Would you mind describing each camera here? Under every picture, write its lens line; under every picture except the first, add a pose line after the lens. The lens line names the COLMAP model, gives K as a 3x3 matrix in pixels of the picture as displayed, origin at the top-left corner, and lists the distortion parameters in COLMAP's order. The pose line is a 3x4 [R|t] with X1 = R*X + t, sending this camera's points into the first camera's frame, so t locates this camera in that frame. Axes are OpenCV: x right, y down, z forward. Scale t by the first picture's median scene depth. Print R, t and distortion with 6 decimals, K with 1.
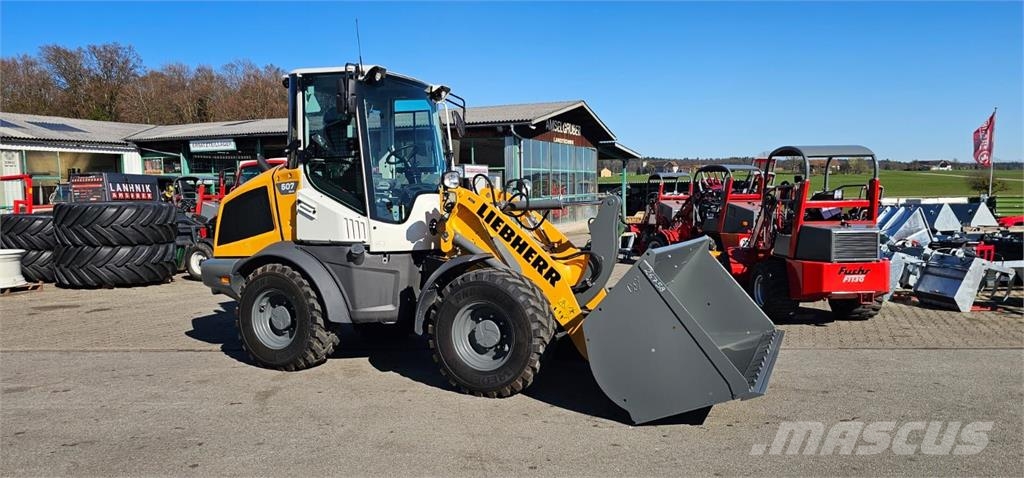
lens RADIAL K [[681.9, 0, 519.6], [0, 681.9, 251.7], [0, 0, 1]] dist [0.080877, -0.075294]
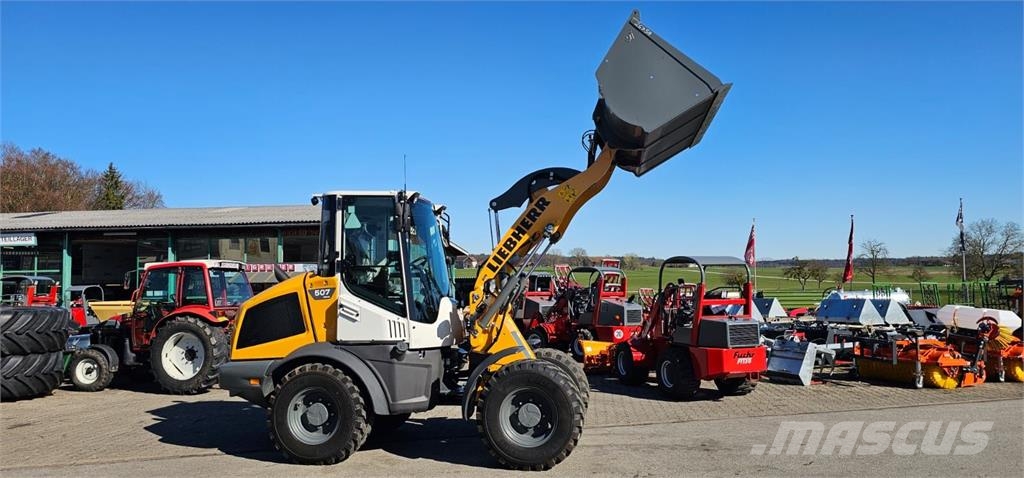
lens RADIAL K [[681.9, 0, 508.5], [0, 681.9, 233.9], [0, 0, 1]] dist [0.080877, -0.075294]
pose [[0.962076, 0.016119, 0.272305, -0.354829], [0.028406, 0.986906, -0.158778, -0.003351], [-0.271299, 0.160491, 0.949020, -0.155138]]
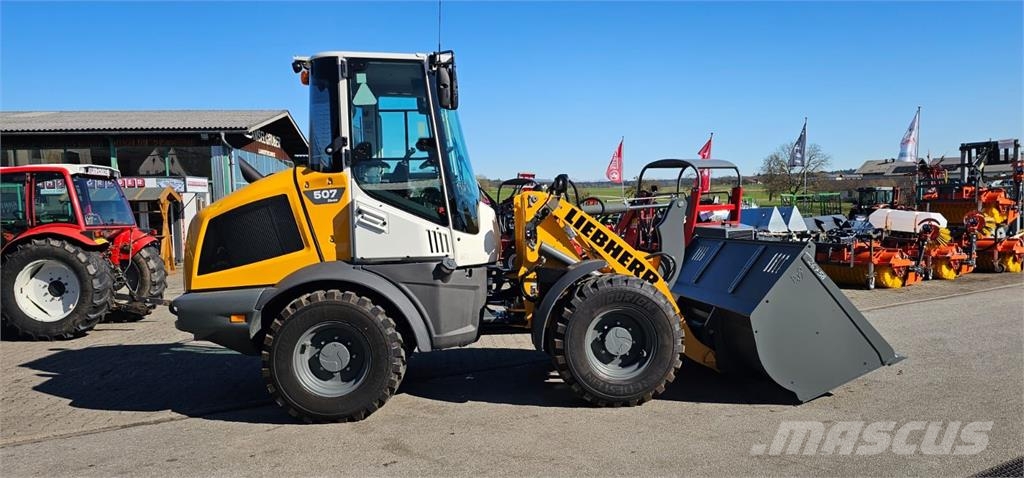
lens RADIAL K [[681.9, 0, 527.5], [0, 681.9, 246.7], [0, 0, 1]] dist [0.080877, -0.075294]
pose [[0.863771, -0.046808, 0.501706, -0.545699], [0.062941, 0.997901, -0.015262, -0.005860], [-0.499938, 0.044761, 0.864904, 0.186477]]
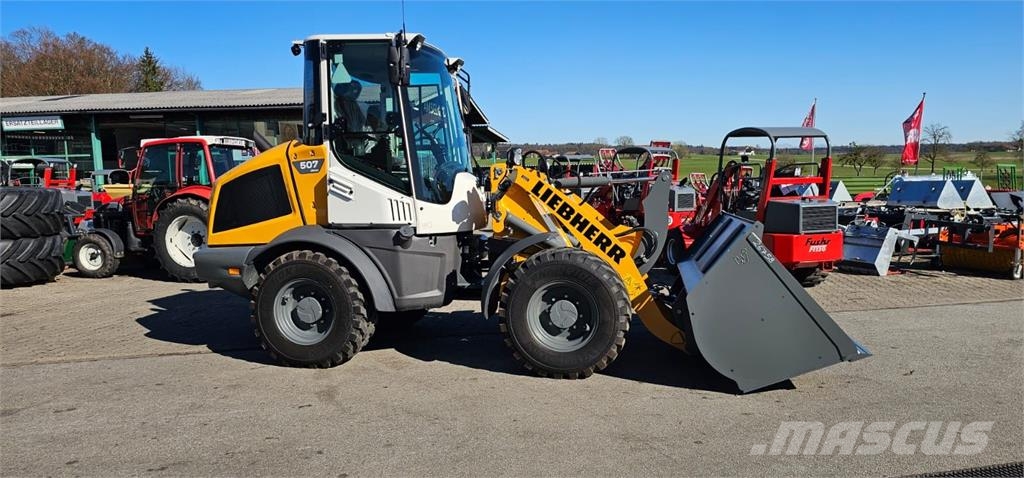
lens RADIAL K [[681.9, 0, 524.8], [0, 681.9, 243.3], [0, 0, 1]] dist [0.080877, -0.075294]
pose [[0.972495, -0.029604, 0.231037, -0.276008], [0.027071, 0.999534, 0.014126, 0.003127], [-0.231347, -0.007483, 0.972842, 0.055333]]
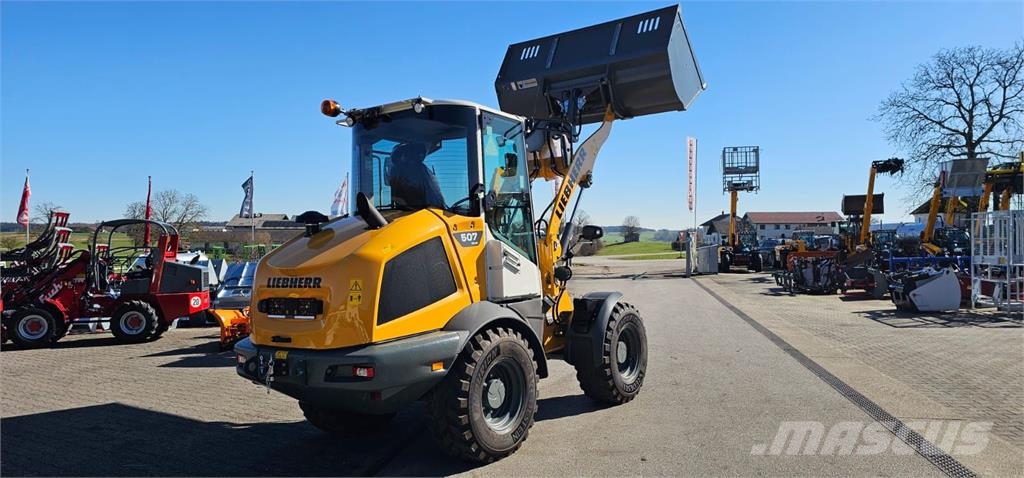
lens RADIAL K [[681.9, 0, 526.2], [0, 681.9, 244.4], [0, 0, 1]] dist [0.080877, -0.075294]
pose [[0.164936, 0.002385, 0.986301, -1.150373], [0.095556, 0.995254, -0.018386, -0.064928], [-0.981664, 0.097279, 0.163926, 0.806502]]
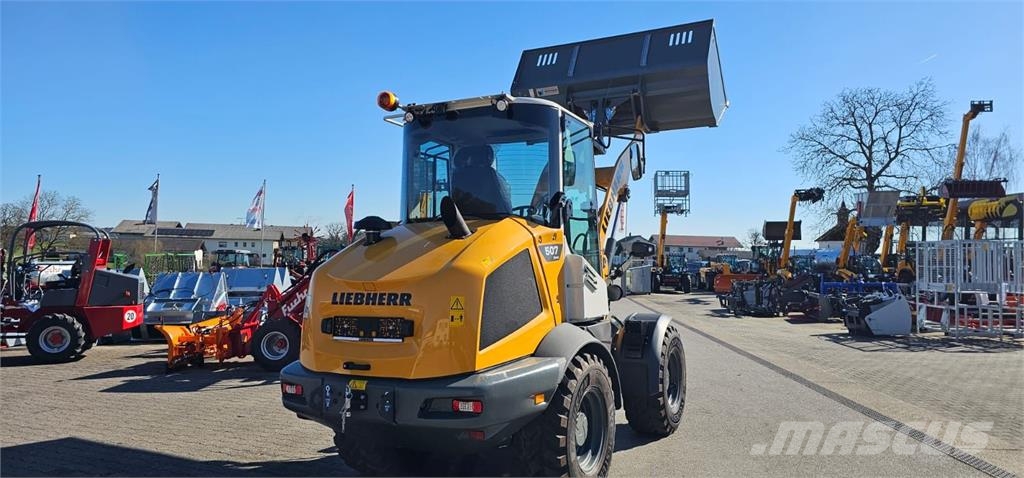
lens RADIAL K [[681.9, 0, 526.0], [0, 681.9, 229.2], [0, 0, 1]] dist [0.080877, -0.075294]
pose [[0.031451, 0.051710, 0.998167, -1.086632], [0.071914, 0.995955, -0.053861, -0.081070], [-0.996915, 0.073476, 0.027605, 1.016428]]
